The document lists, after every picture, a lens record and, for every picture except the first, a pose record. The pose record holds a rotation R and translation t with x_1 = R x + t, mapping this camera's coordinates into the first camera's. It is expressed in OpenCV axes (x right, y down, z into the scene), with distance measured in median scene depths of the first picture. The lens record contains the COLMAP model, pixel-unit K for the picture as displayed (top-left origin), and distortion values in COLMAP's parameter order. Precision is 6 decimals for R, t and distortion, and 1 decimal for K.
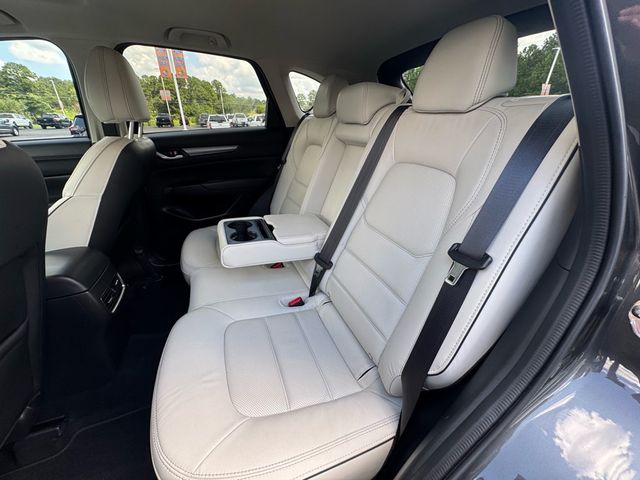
lens RADIAL K [[258.5, 0, 319.7], [0, 258.5, 240.9], [0, 0, 1]] dist [-0.005483, 0.000676]
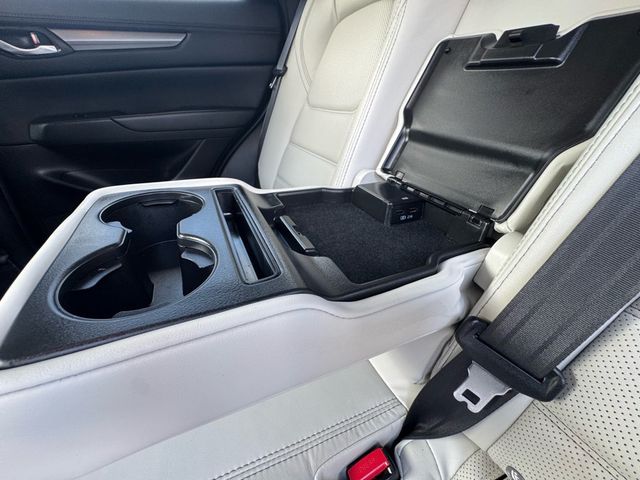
lens RADIAL K [[258.5, 0, 319.5], [0, 258.5, 237.0], [0, 0, 1]] dist [-0.005483, 0.000676]
pose [[0.998556, -0.028756, 0.045382, -0.151446], [0.024027, 0.994544, 0.101517, -0.055020], [-0.048053, -0.100280, 0.993798, 0.723681]]
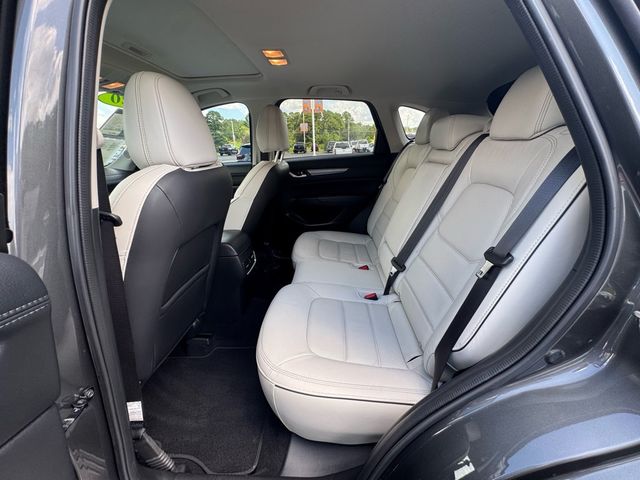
lens RADIAL K [[258.5, 0, 319.1], [0, 258.5, 240.3], [0, 0, 1]] dist [-0.005483, 0.000676]
pose [[0.908619, 0.119046, -0.400299, 0.133765], [-0.152634, 0.986862, -0.052970, 0.081442], [0.388734, 0.109229, 0.914852, -0.202206]]
